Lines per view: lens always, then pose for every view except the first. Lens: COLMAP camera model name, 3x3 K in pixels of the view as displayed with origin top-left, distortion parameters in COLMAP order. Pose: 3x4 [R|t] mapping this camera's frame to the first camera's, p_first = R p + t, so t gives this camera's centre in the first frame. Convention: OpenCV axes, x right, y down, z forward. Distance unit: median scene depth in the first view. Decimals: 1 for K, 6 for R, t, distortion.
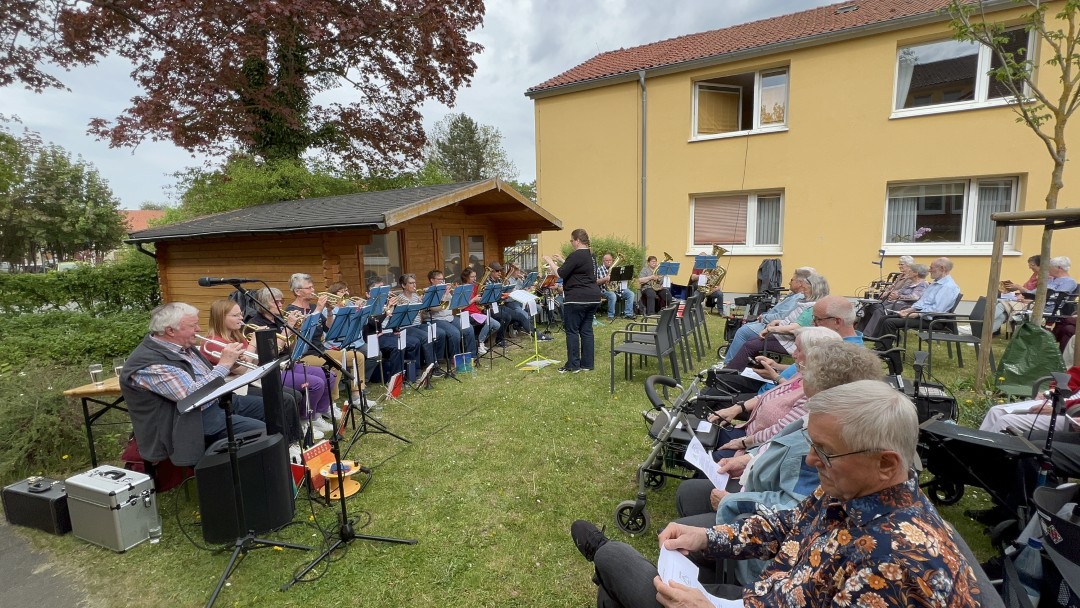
lens RADIAL K [[436.6, 0, 542.6], [0, 436.6, 306.1], [0, 0, 1]] dist [0.002631, 0.000250]
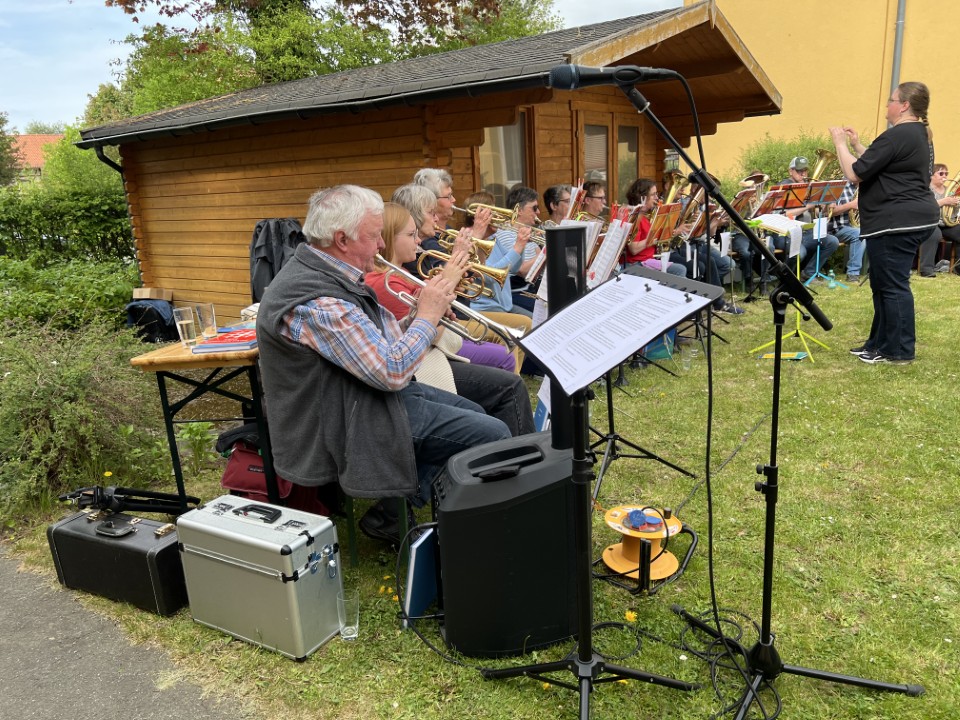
lens RADIAL K [[652.0, 0, 481.9], [0, 652.0, 356.7], [0, 0, 1]] dist [0.024458, -0.015263]
pose [[0.991637, 0.016049, -0.128055, -0.382481], [-0.001748, 0.993817, 0.111020, 0.069343], [0.129044, -0.109868, 0.985534, 0.176499]]
